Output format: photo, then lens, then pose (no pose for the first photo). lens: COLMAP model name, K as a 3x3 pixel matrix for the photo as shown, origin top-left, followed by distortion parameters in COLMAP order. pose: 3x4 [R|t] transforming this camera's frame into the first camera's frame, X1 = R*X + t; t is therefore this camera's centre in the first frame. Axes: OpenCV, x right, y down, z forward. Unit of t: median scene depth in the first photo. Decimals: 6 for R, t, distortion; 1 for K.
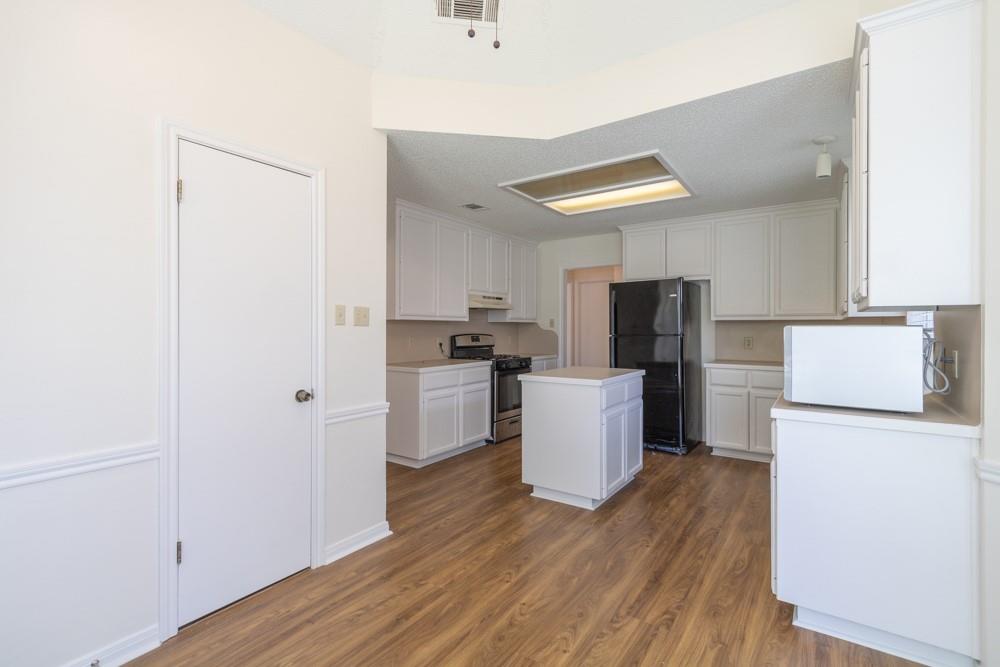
lens RADIAL K [[463.0, 0, 496.2], [0, 463.0, 331.1], [0, 0, 1]] dist [0.005735, -0.001550]
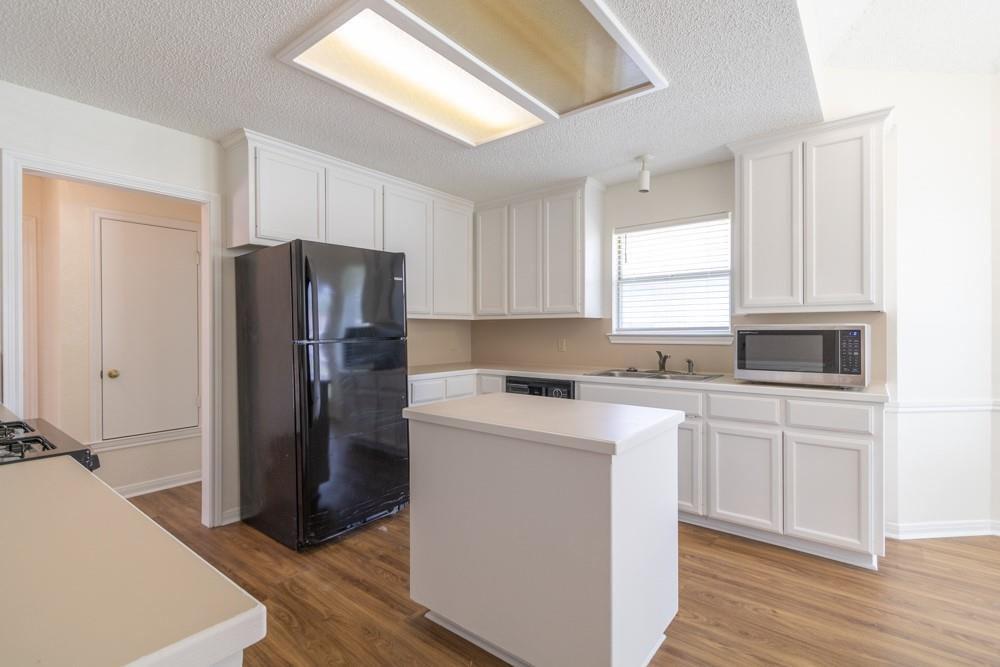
lens RADIAL K [[463.0, 0, 495.2], [0, 463.0, 330.5], [0, 0, 1]] dist [0.005735, -0.001550]
pose [[0.066353, -0.008452, 0.997760, -0.451855], [0.006760, 0.999945, 0.008021, -0.010328], [-0.997773, 0.006212, 0.066407, 1.361024]]
